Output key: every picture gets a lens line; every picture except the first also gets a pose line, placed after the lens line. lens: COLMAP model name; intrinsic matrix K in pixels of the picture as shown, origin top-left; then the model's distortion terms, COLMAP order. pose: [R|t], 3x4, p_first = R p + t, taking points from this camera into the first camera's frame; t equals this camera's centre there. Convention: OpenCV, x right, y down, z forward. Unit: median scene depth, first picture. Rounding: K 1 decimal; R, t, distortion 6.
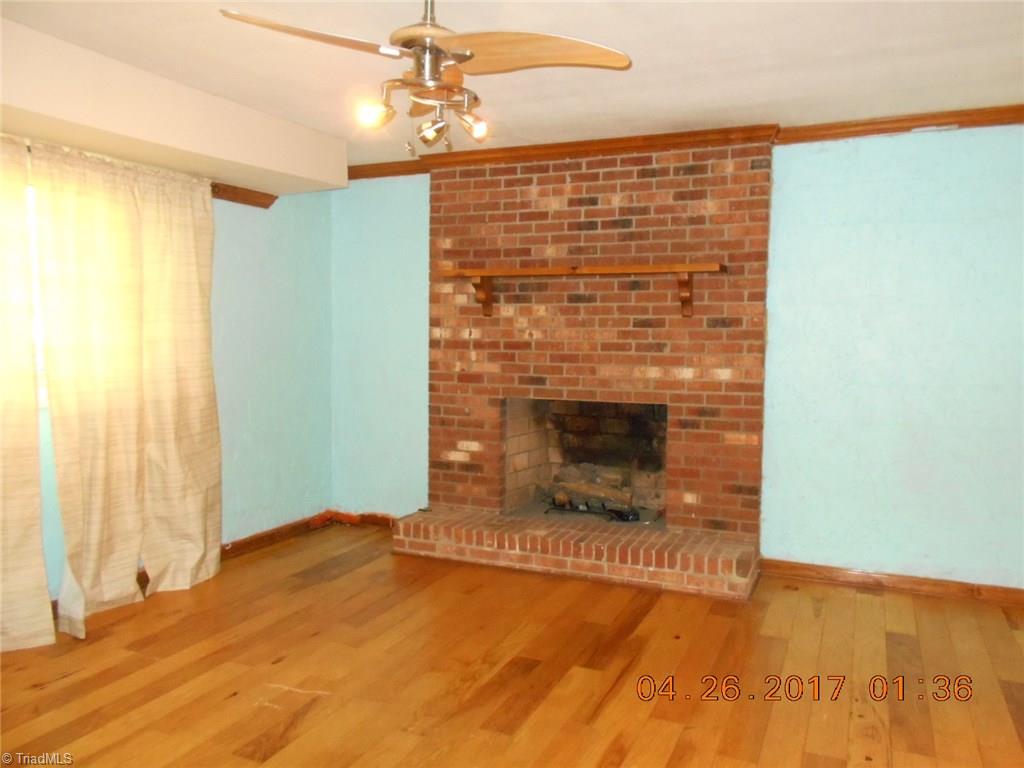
lens RADIAL K [[778.1, 0, 512.0], [0, 778.1, 384.0], [0, 0, 1]] dist [-0.027502, 0.002953]
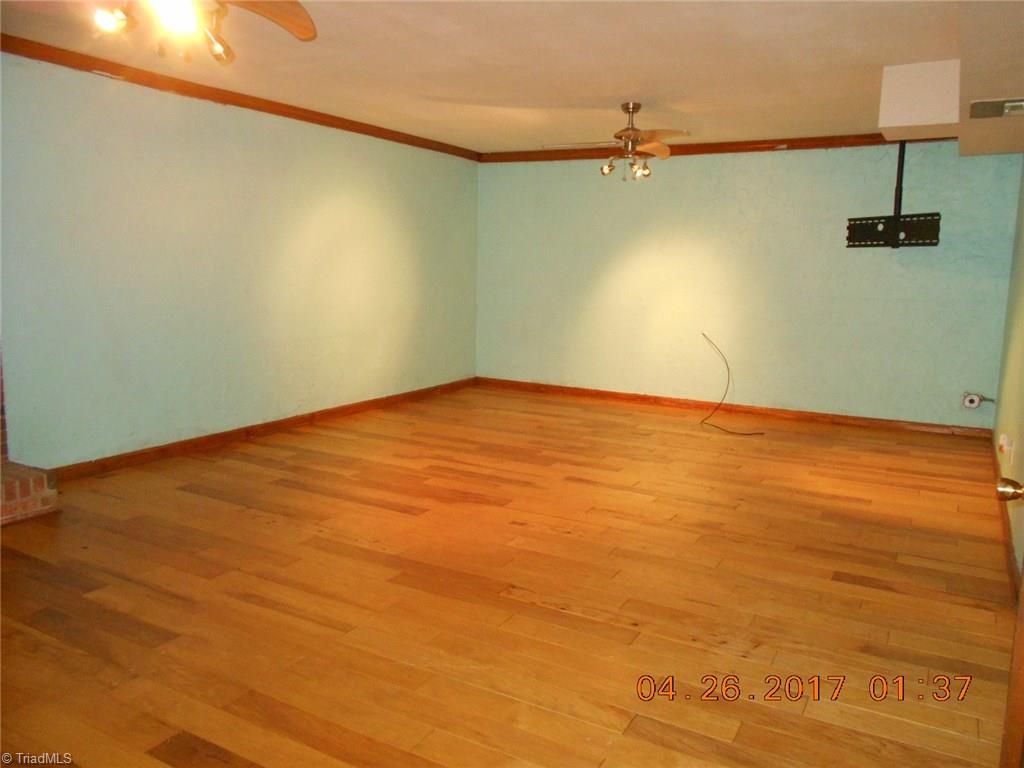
lens RADIAL K [[803.6, 0, 512.0], [0, 803.6, 384.0], [0, 0, 1]] dist [0.038484, 0.002003]
pose [[0.087215, -0.156373, 0.983840, -0.933513], [0.044019, 0.987244, 0.153011, -0.032366], [-0.995216, 0.029962, 0.092986, 0.405290]]
